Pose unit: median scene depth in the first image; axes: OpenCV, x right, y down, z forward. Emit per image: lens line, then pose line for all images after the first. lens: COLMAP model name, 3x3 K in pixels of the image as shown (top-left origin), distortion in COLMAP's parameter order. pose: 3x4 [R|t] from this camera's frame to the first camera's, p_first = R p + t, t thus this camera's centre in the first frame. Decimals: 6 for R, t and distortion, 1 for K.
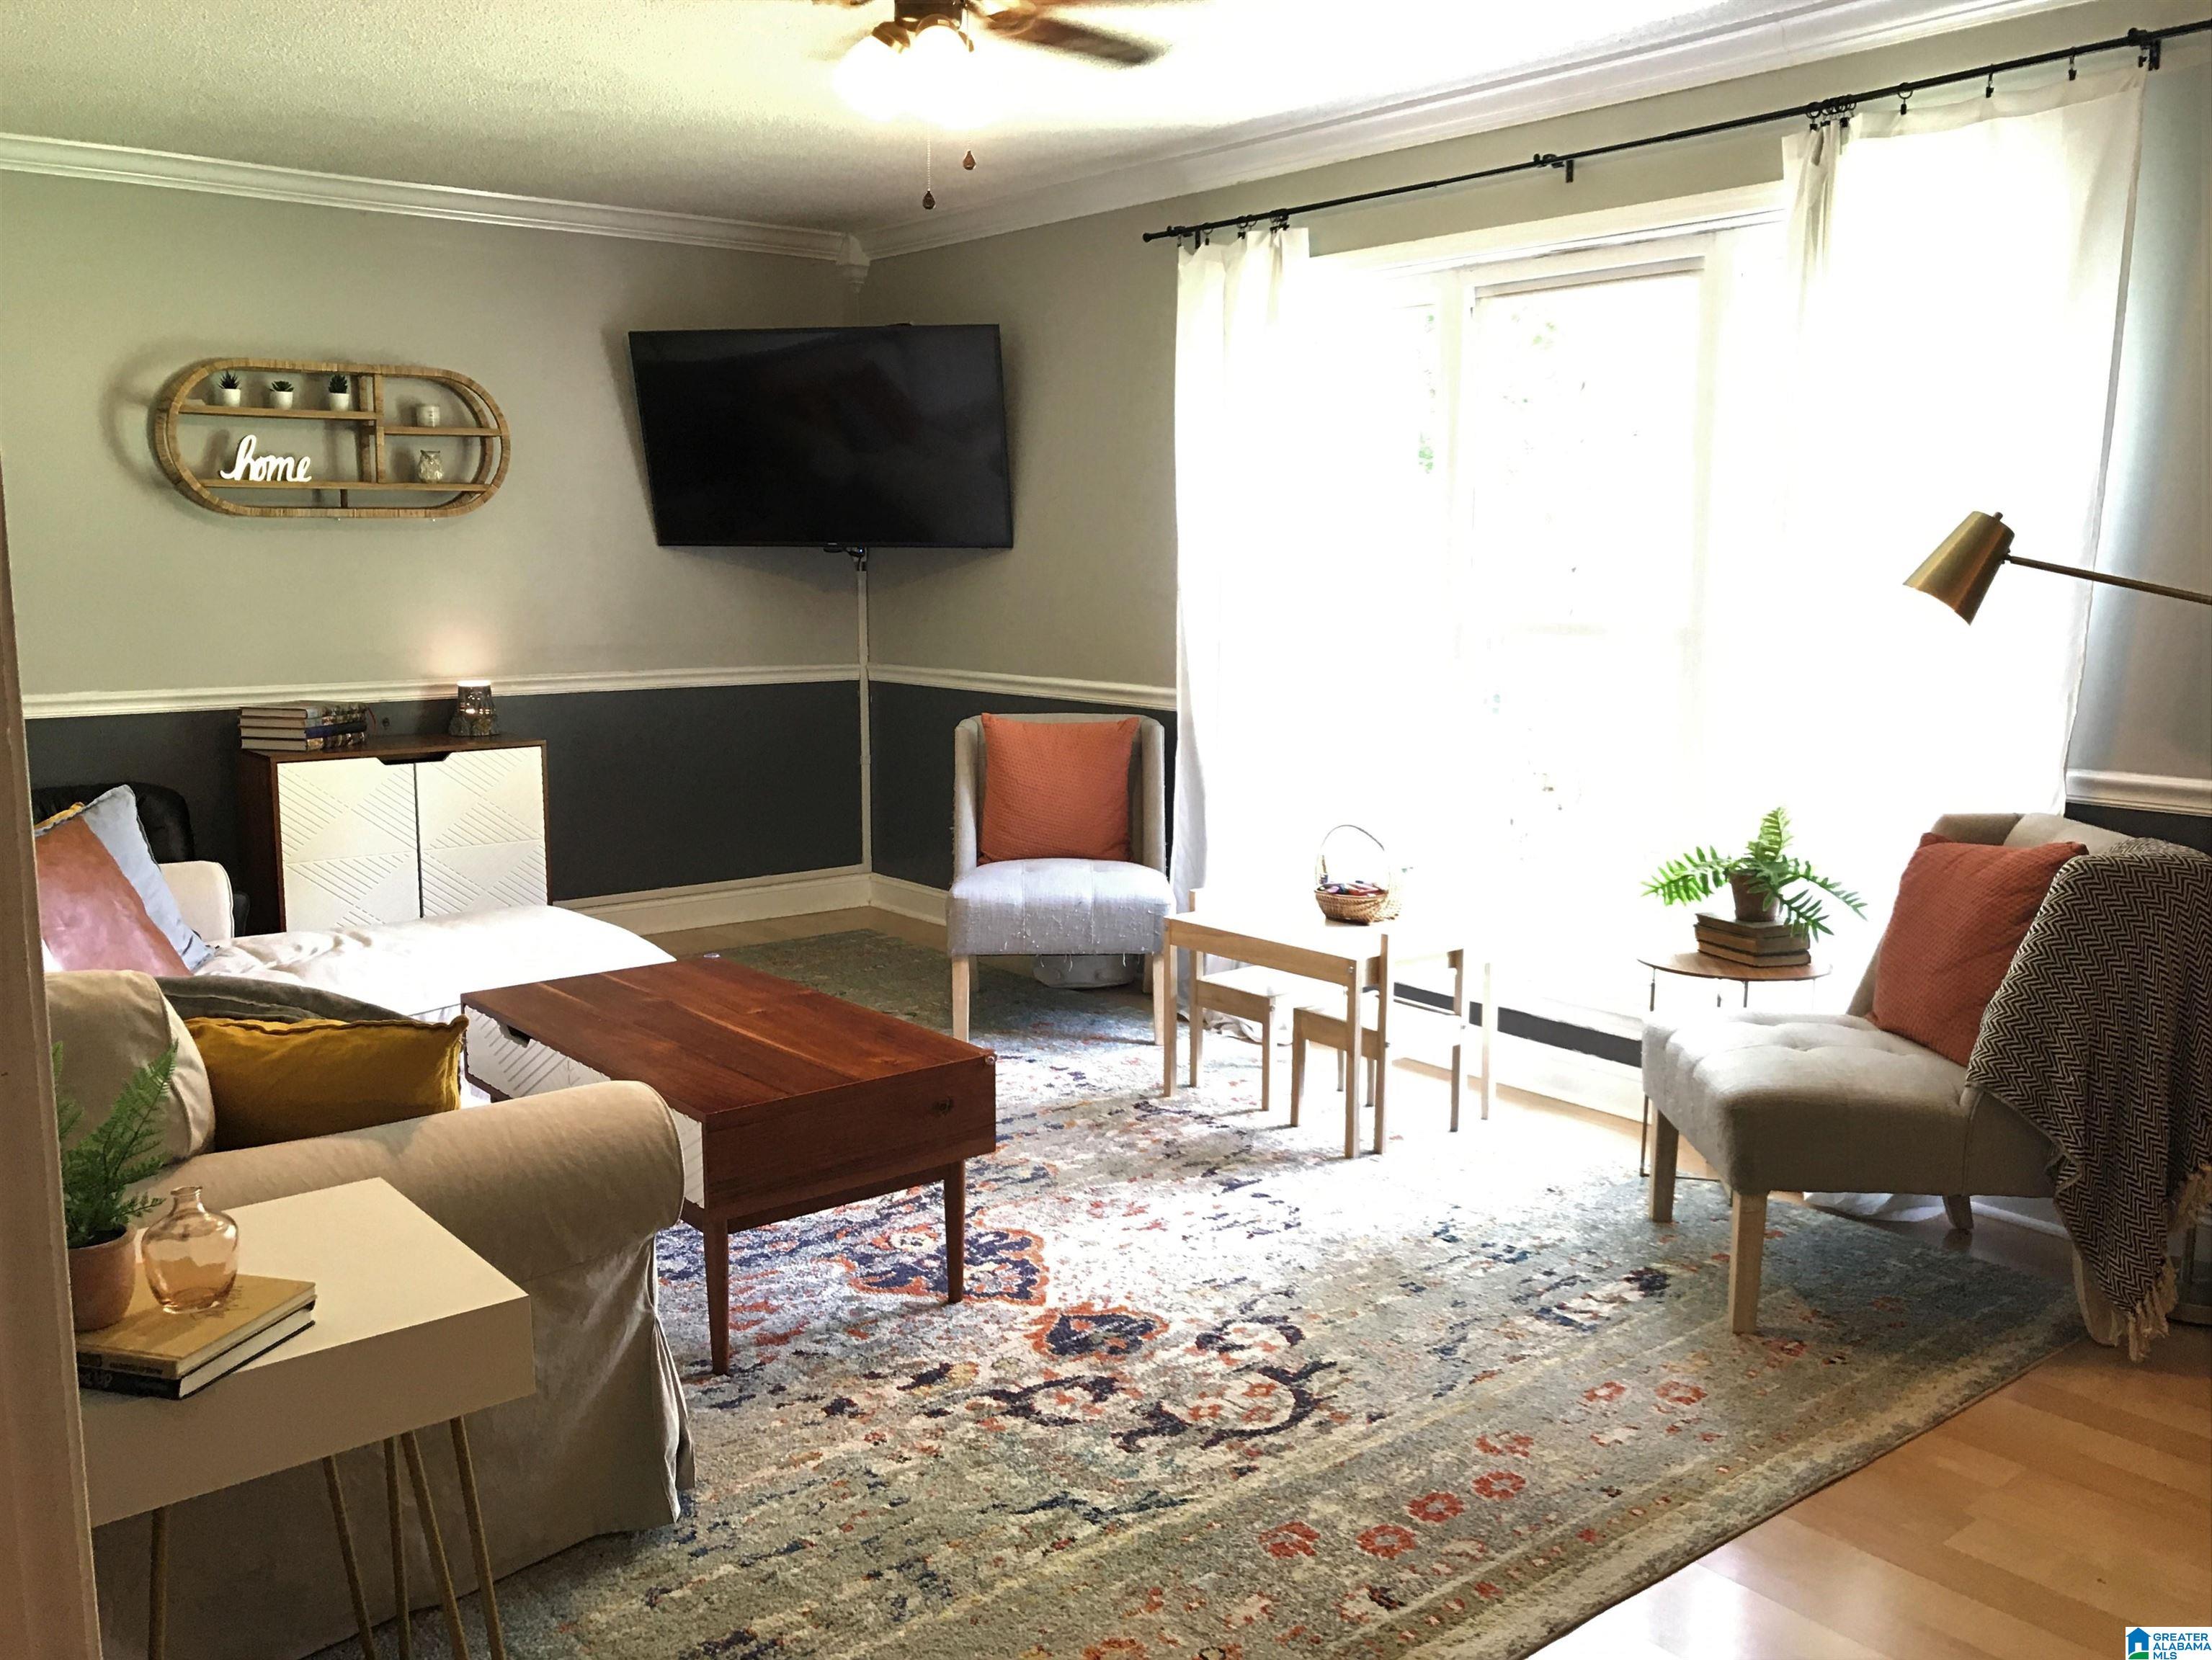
lens RADIAL K [[1831.8, 0, 1105.3], [0, 1831.8, 830.8], [0, 0, 1]] dist [-0.087900, -0.010167]
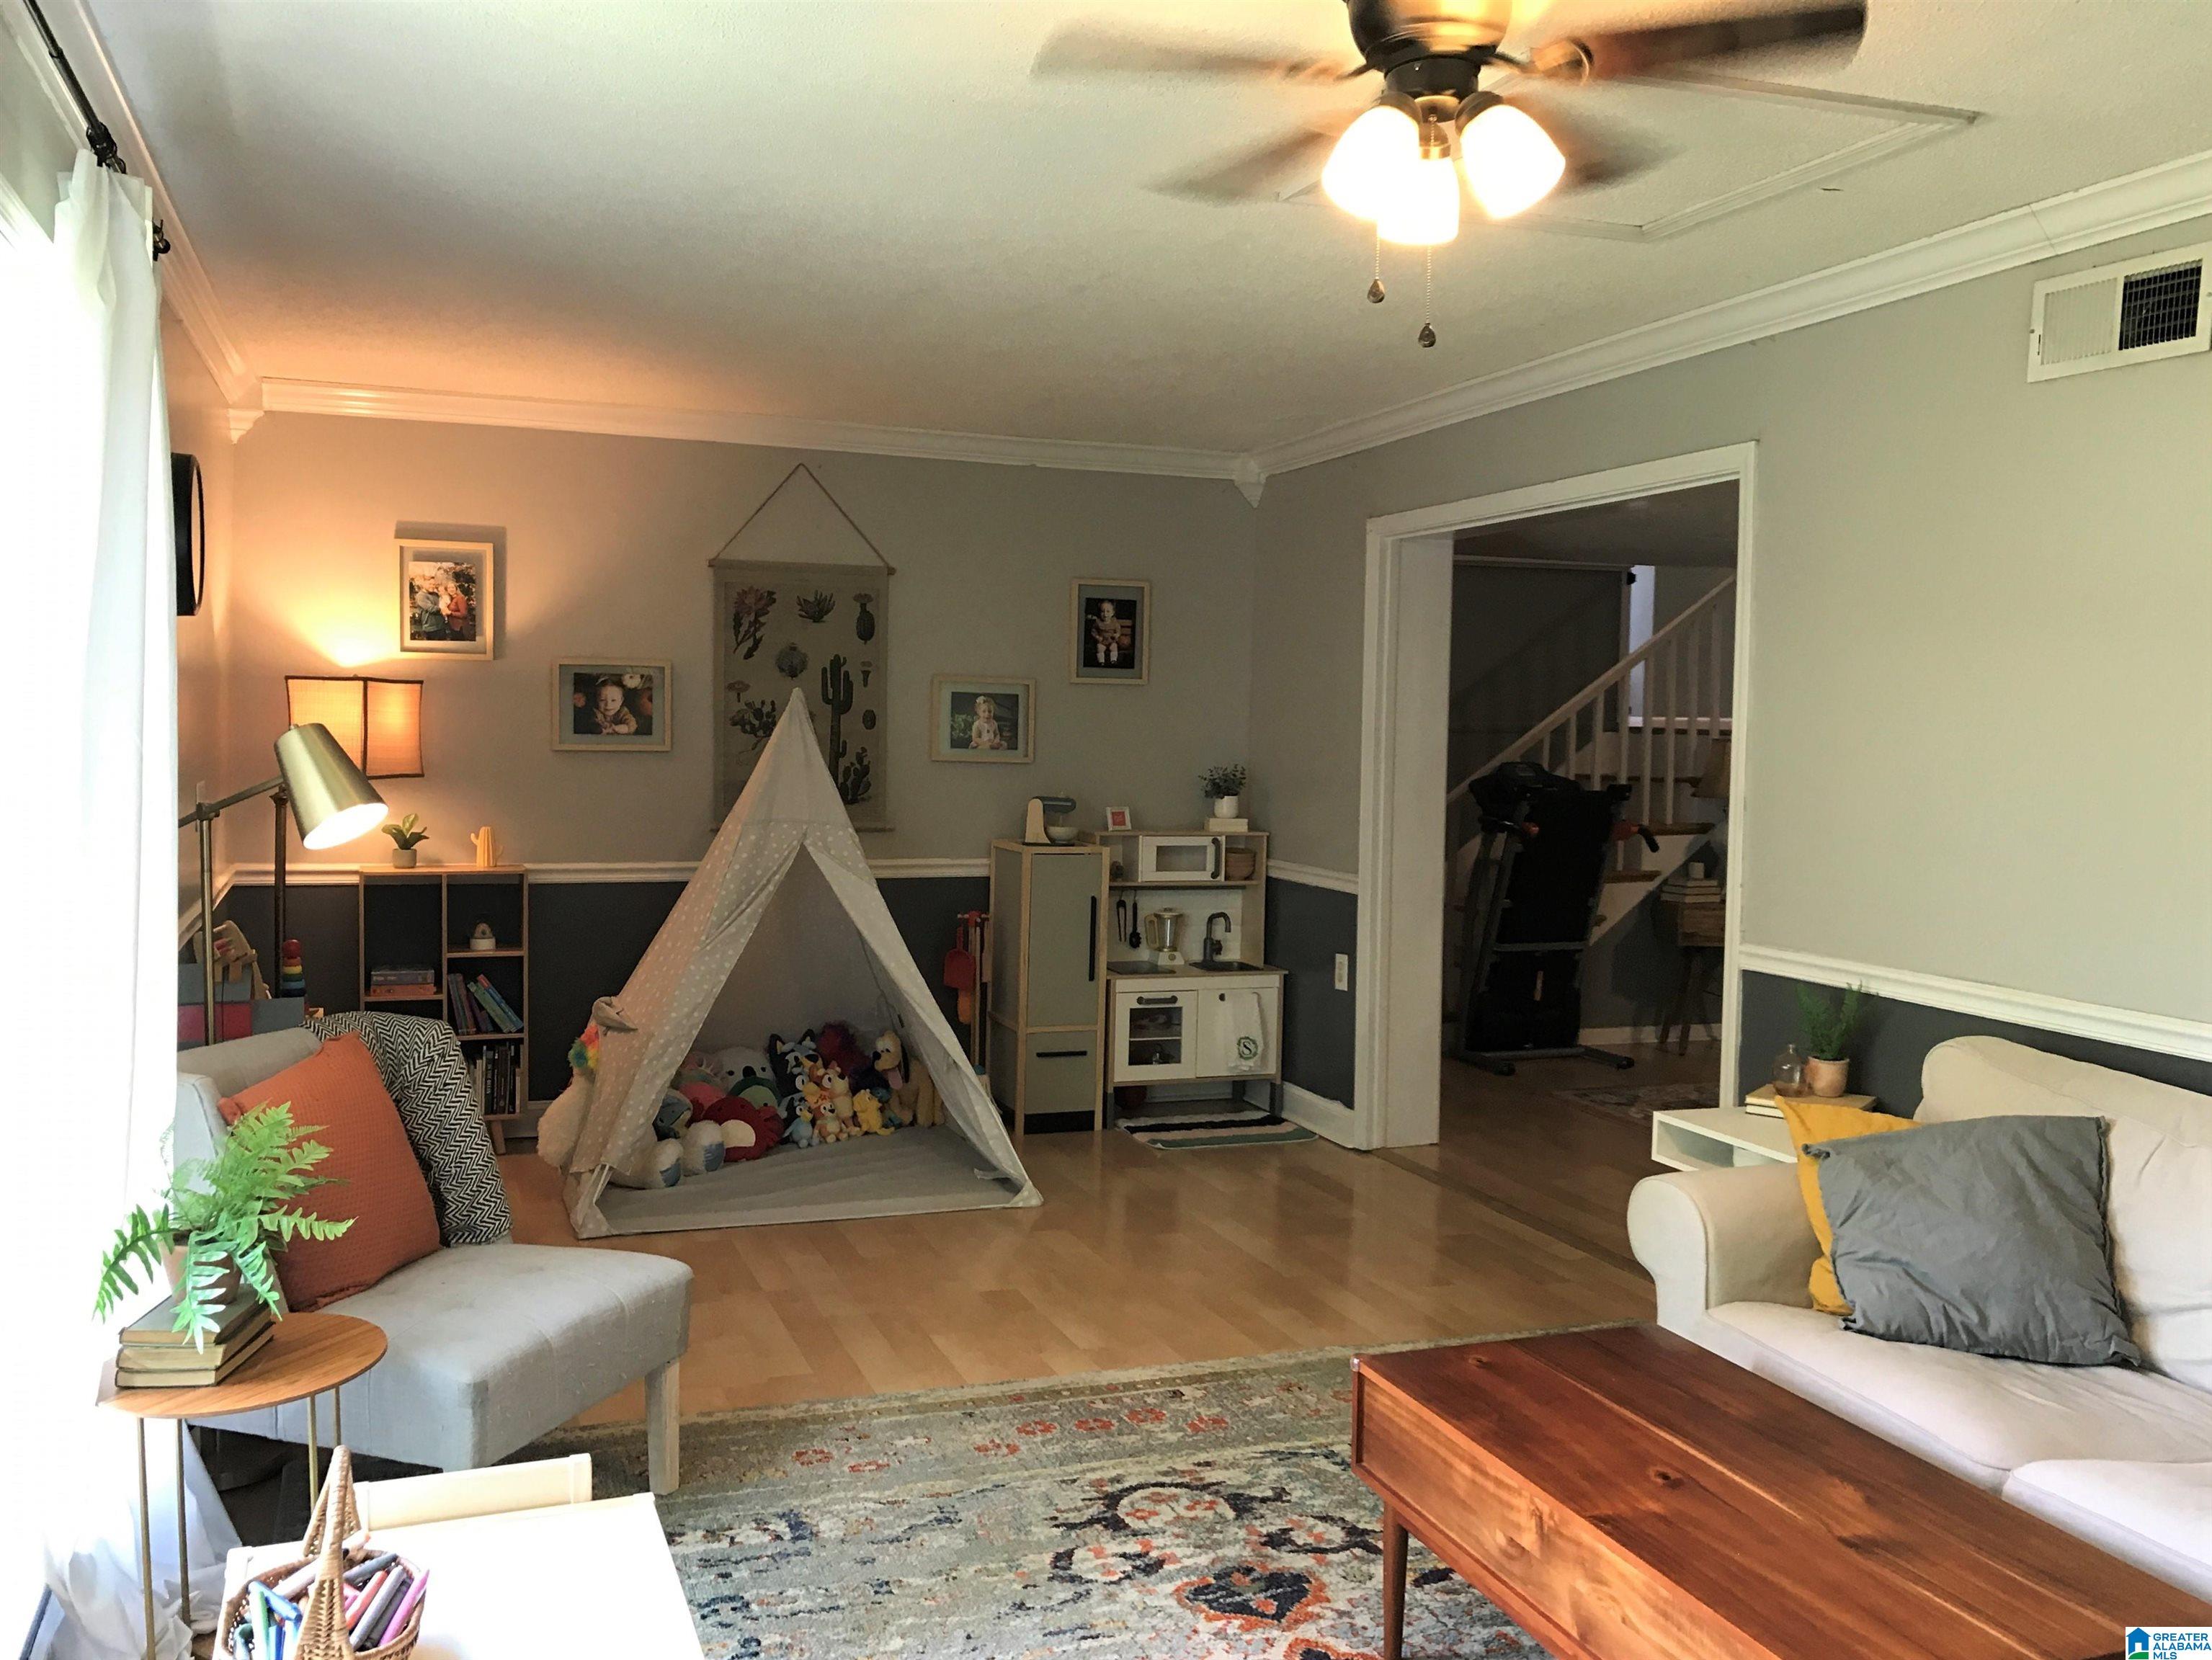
lens RADIAL K [[1831.8, 0, 1104.6], [0, 1831.8, 831.2], [0, 0, 1]] dist [-0.087900, -0.010167]
pose [[-0.947974, -0.027535, 0.317153, -0.235145], [0.039221, 0.978561, 0.202189, -0.330803], [-0.315921, 0.204109, -0.926571, 1.954282]]
